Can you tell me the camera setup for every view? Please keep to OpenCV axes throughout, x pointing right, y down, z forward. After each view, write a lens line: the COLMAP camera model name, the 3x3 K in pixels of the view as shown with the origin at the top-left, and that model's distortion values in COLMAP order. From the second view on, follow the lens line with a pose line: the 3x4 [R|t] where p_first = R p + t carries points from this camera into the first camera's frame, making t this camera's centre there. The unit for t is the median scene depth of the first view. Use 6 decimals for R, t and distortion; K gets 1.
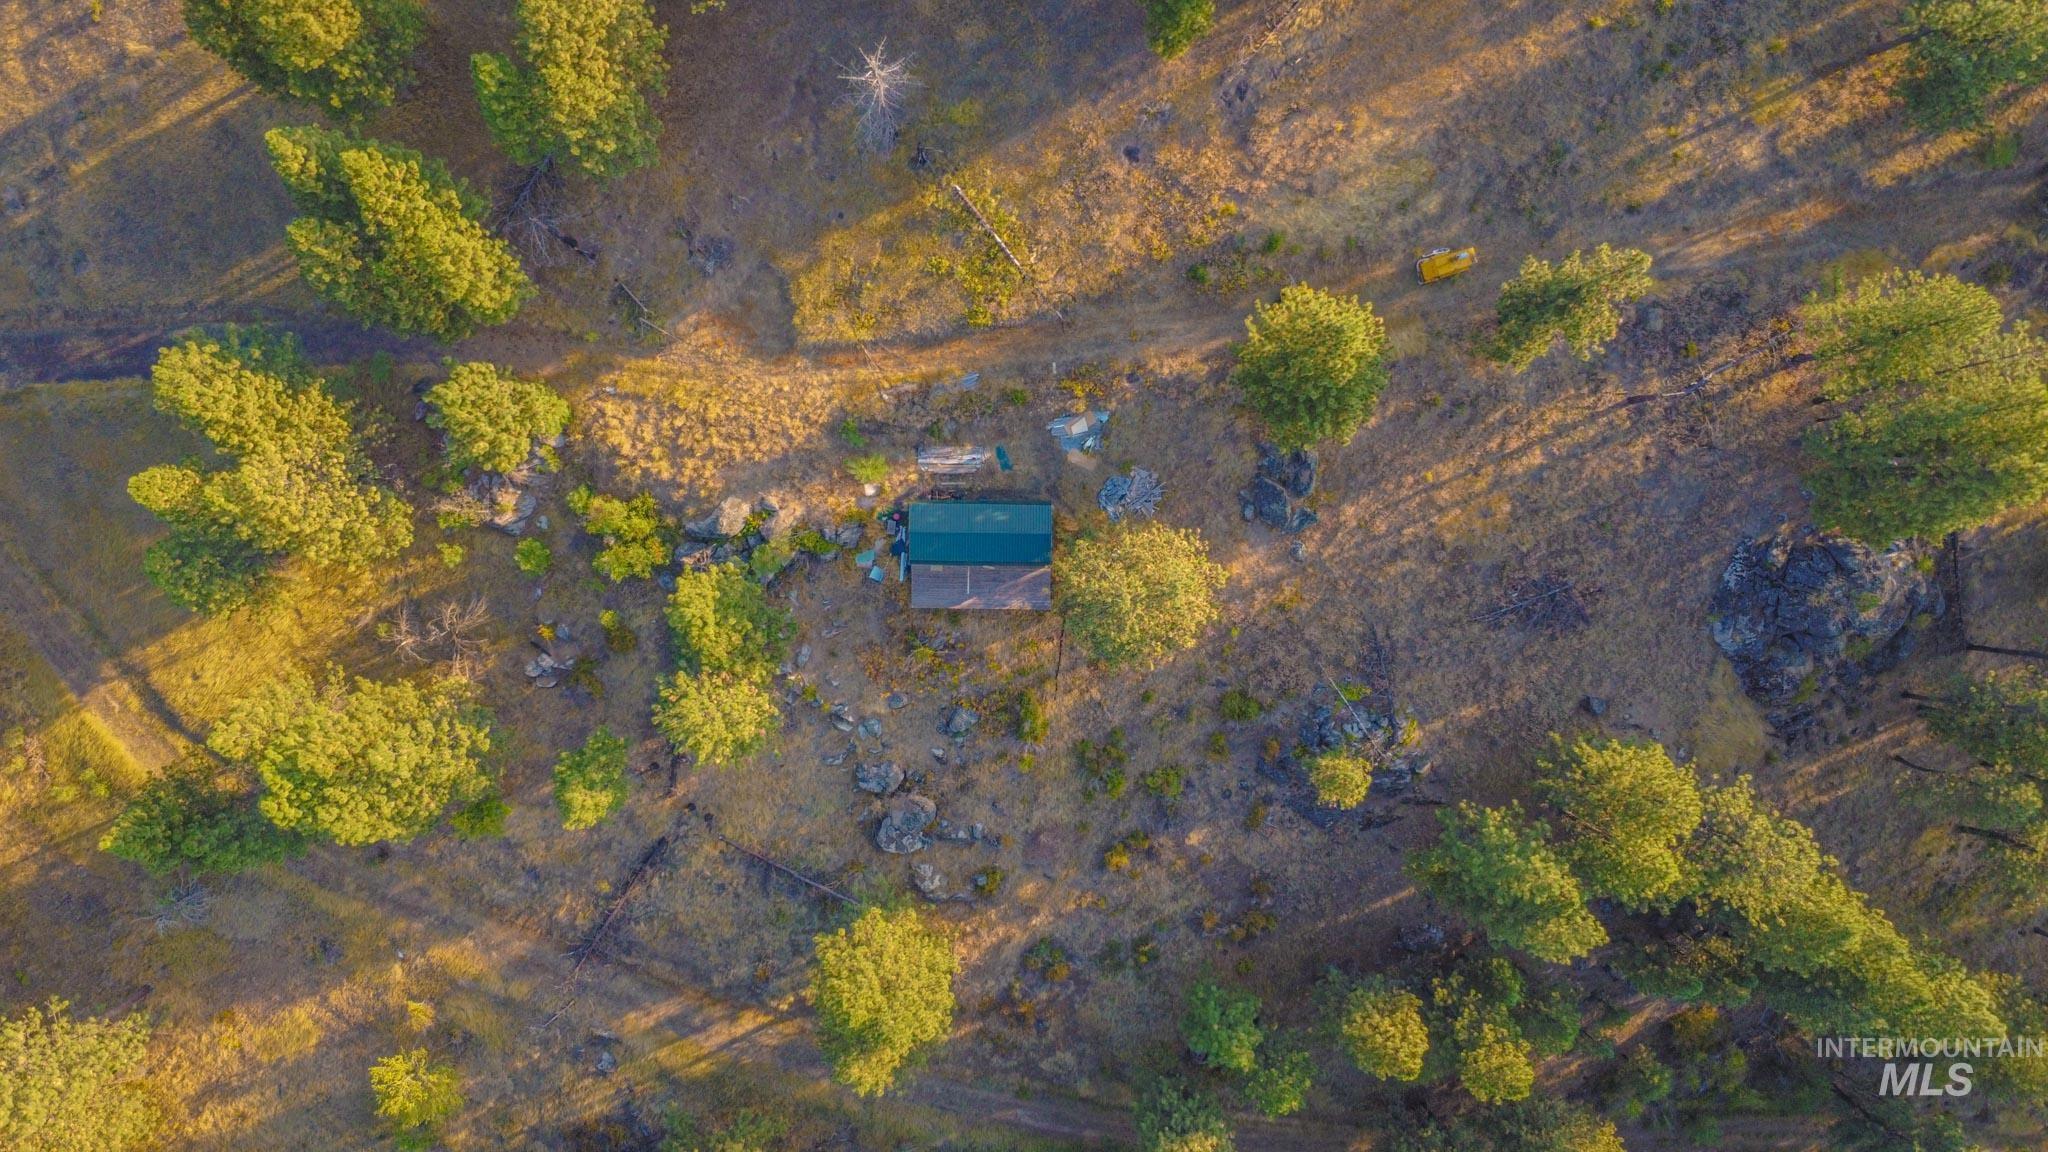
lens RADIAL K [[1534.3, 0, 1014.7], [0, 1534.3, 566.8], [0, 0, 1]] dist [0.003370, -0.008003]
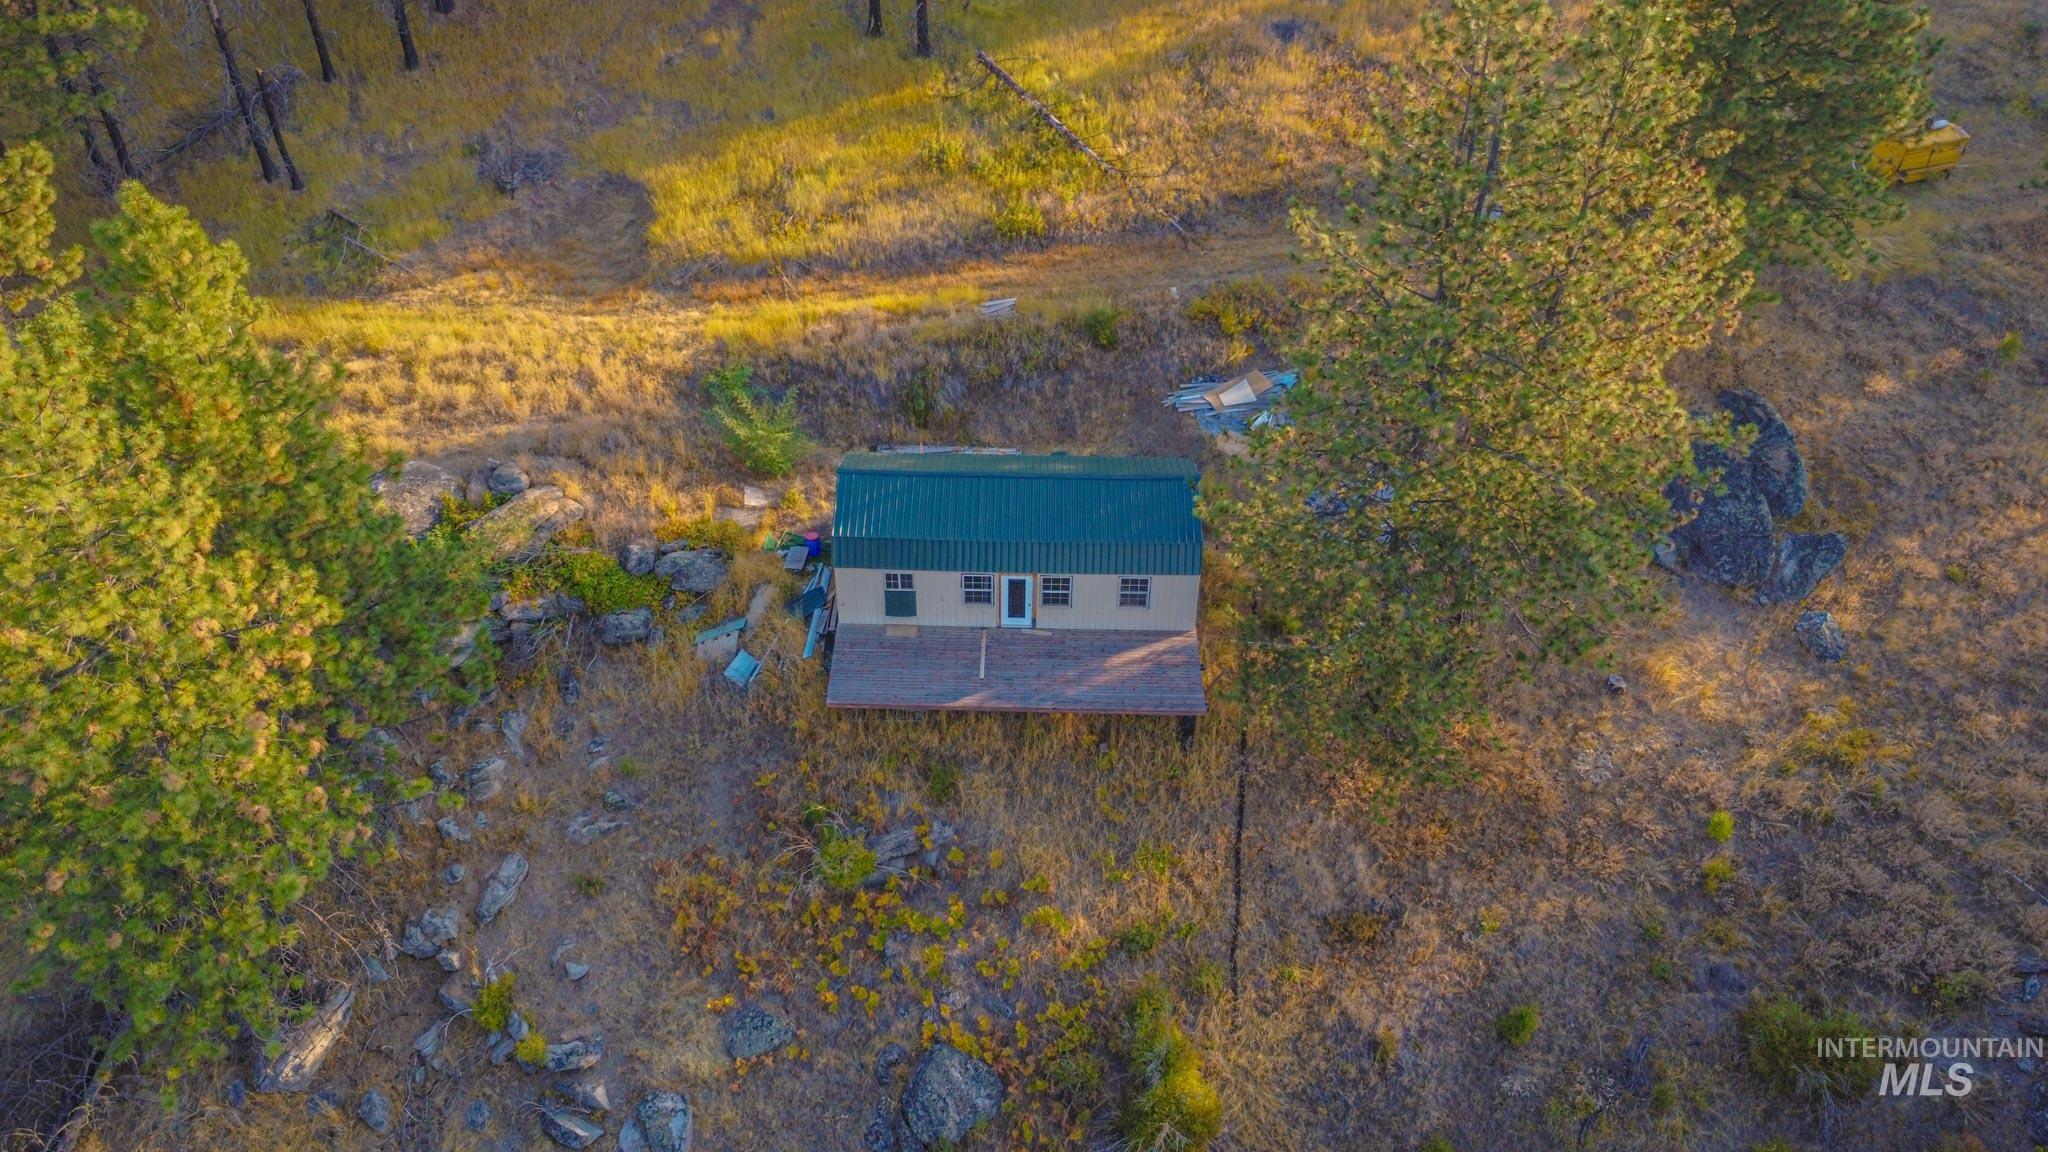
lens RADIAL K [[1534.3, 0, 1014.7], [0, 1534.3, 566.8], [0, 0, 1]] dist [0.003370, -0.008003]
pose [[0.999964, 0.008002, -0.002985, -0.021590], [-0.007402, 0.637818, -0.770151, 0.289669], [-0.004259, 0.770145, 0.637854, 0.748798]]
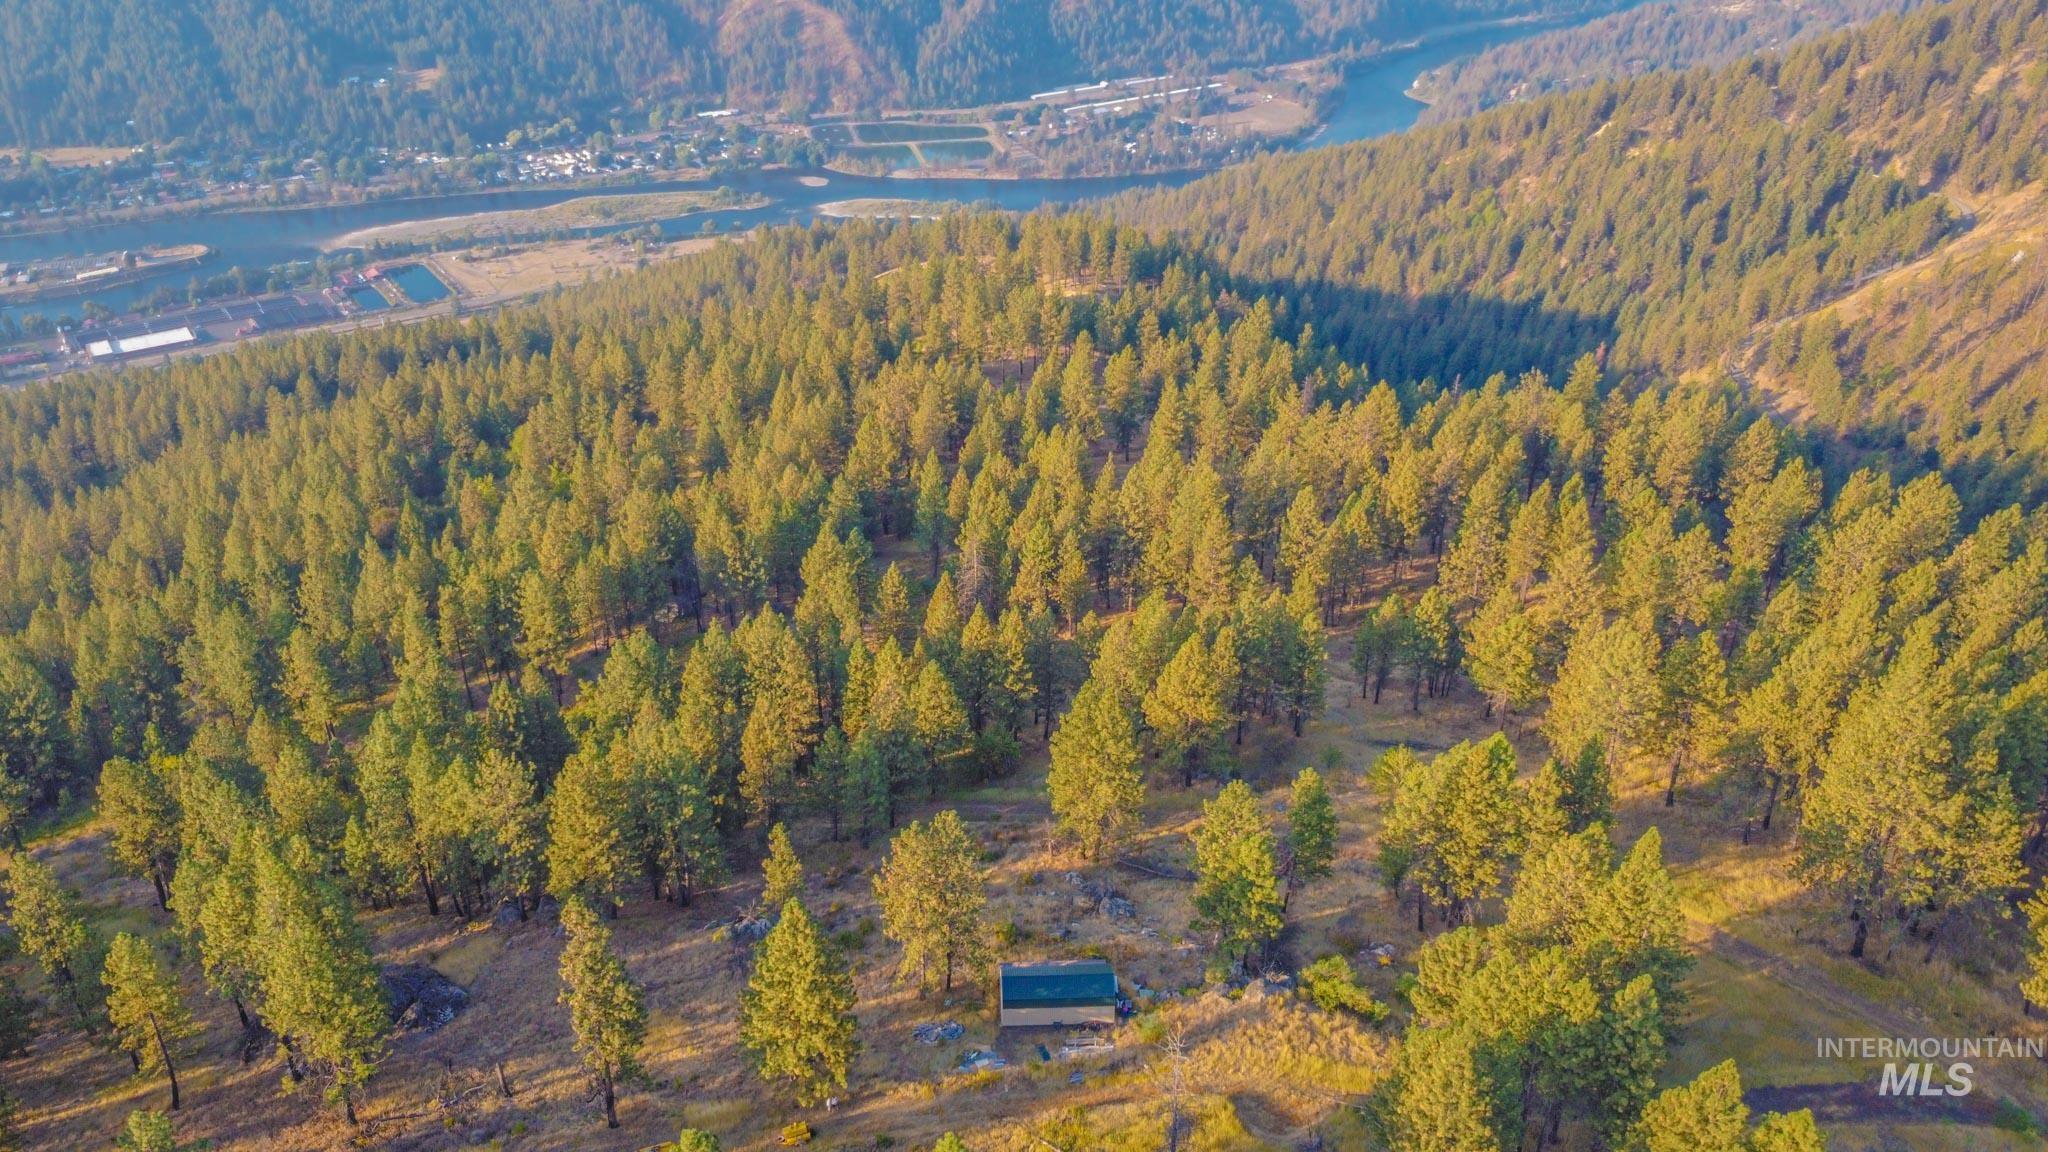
lens RADIAL K [[1534.3, 0, 1014.7], [0, 1534.3, 566.8], [0, 0, 1]] dist [0.003370, -0.008003]
pose [[-0.998146, 0.021682, -0.056871, 0.076282], [-0.060058, -0.502397, 0.862549, -0.925875], [-0.009870, 0.864365, 0.502767, 0.065908]]
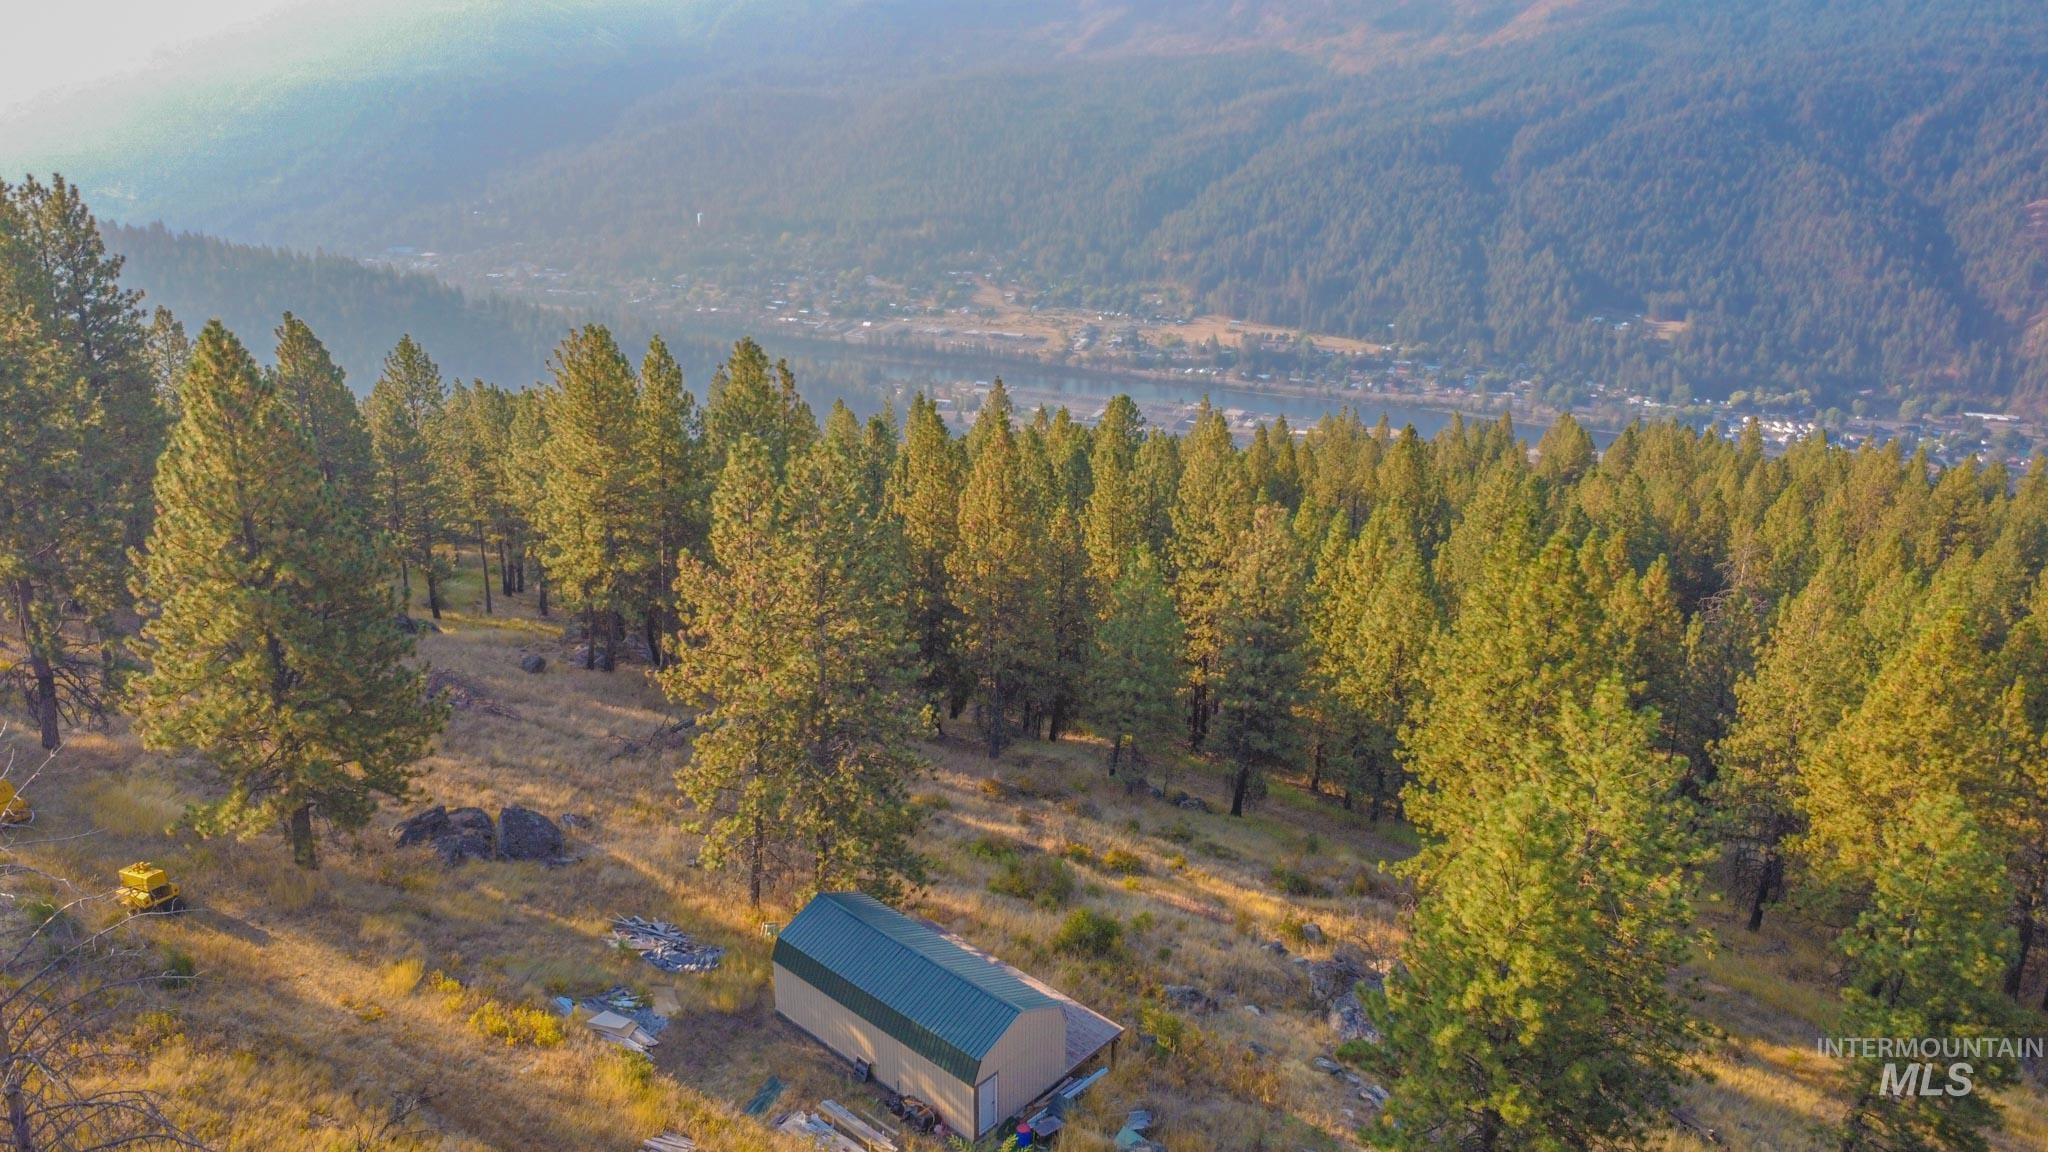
lens RADIAL K [[1534.3, 0, 1014.7], [0, 1534.3, 566.8], [0, 0, 1]] dist [0.003370, -0.008003]
pose [[-0.742800, -0.240771, 0.624722, -0.313313], [0.669425, -0.251989, 0.698835, -0.302933], [-0.010836, 0.937300, 0.348356, 0.699914]]
